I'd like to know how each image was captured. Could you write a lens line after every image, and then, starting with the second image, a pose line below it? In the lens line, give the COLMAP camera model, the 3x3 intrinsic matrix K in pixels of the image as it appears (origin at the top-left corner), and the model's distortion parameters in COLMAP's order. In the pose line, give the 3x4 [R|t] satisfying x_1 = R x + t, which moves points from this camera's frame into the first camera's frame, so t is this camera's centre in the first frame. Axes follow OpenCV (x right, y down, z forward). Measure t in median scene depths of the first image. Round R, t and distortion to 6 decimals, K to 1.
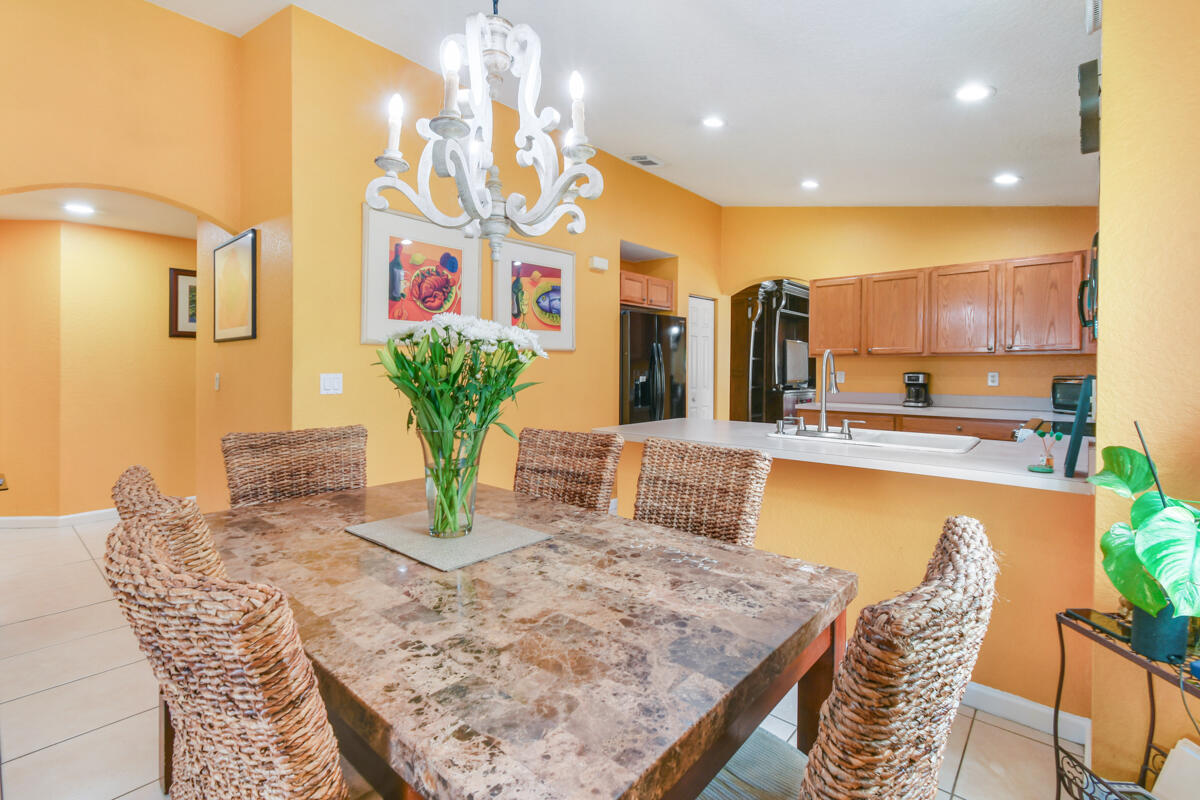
lens RADIAL K [[539.7, 0, 618.0], [0, 539.7, 384.1], [0, 0, 1]] dist [0.002141, -0.005125]
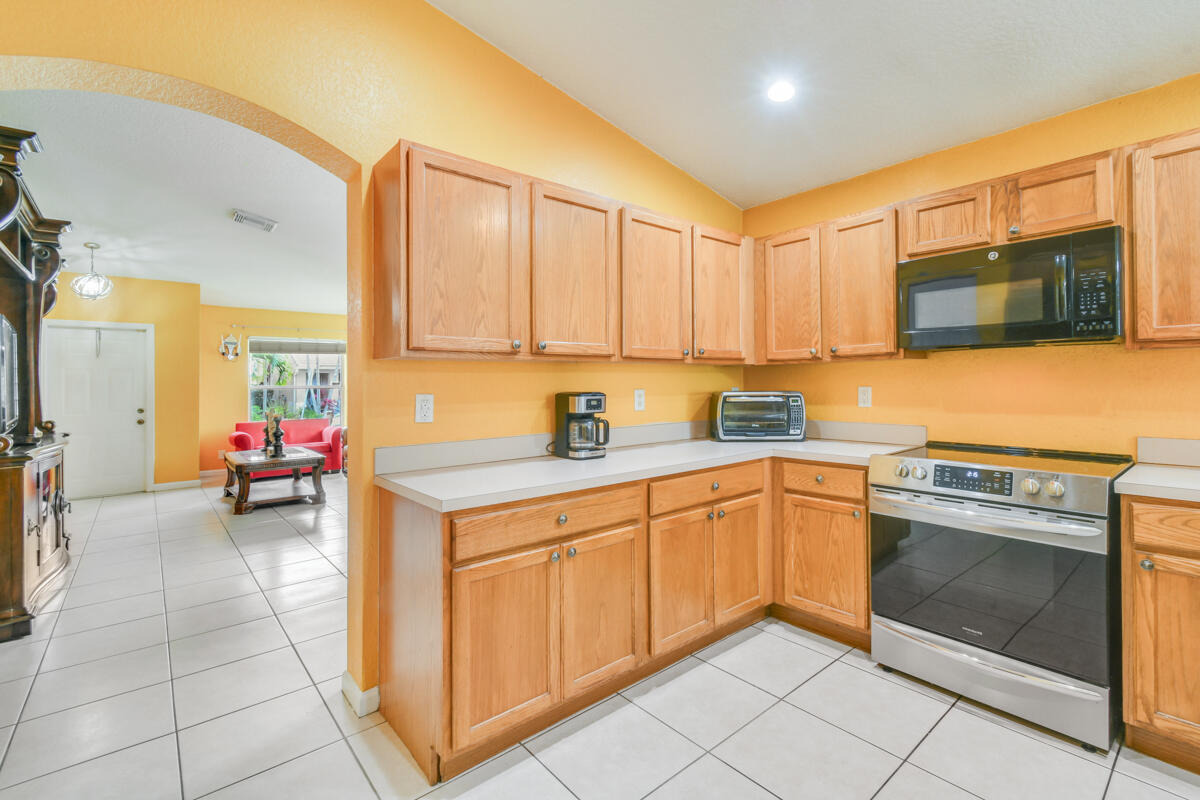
lens RADIAL K [[539.7, 0, 618.0], [0, 539.7, 384.1], [0, 0, 1]] dist [0.002141, -0.005125]
pose [[0.151922, -0.008431, 0.988357, 0.039300], [0.031923, 0.999484, 0.003619, -0.032328], [-0.987877, 0.031002, 0.152112, 0.927892]]
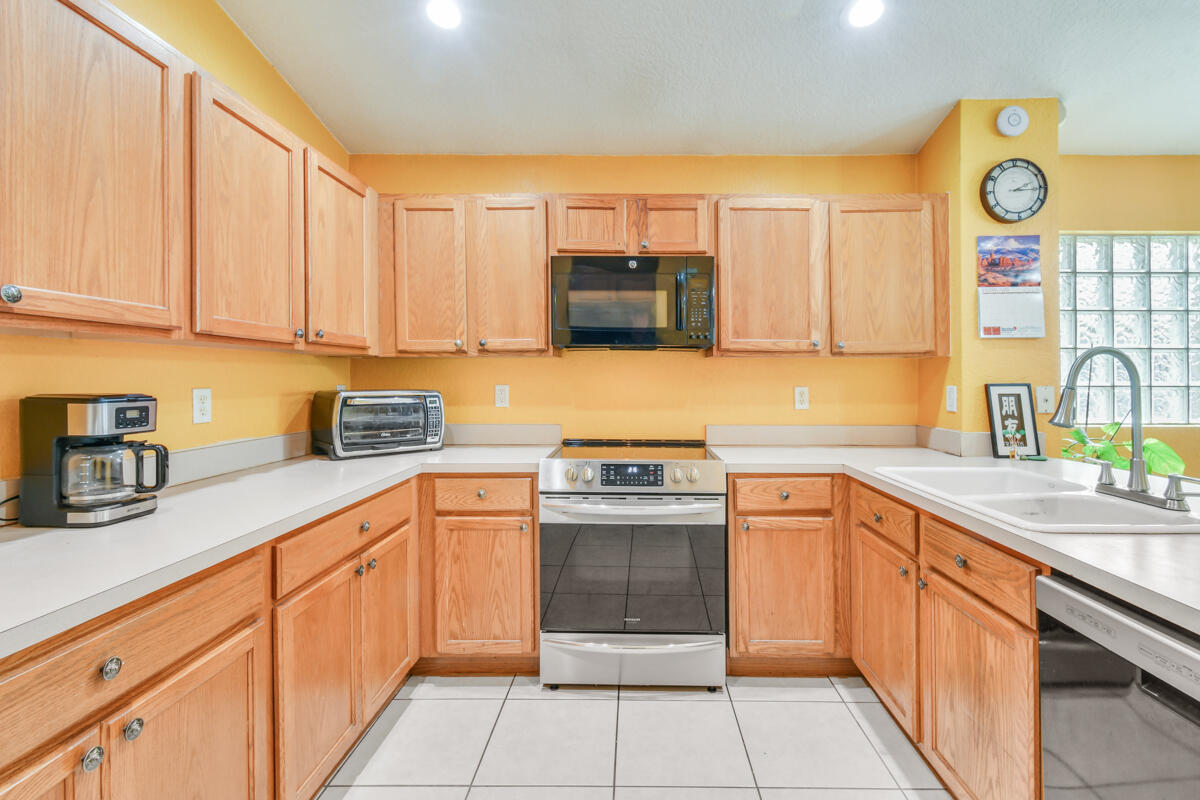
lens RADIAL K [[539.7, 0, 618.0], [0, 539.7, 384.1], [0, 0, 1]] dist [0.002141, -0.005125]
pose [[-0.639964, -0.016217, 0.768233, 0.186839], [0.009538, 0.999533, 0.029045, -0.034586], [-0.768345, 0.025915, -0.639511, 1.021795]]
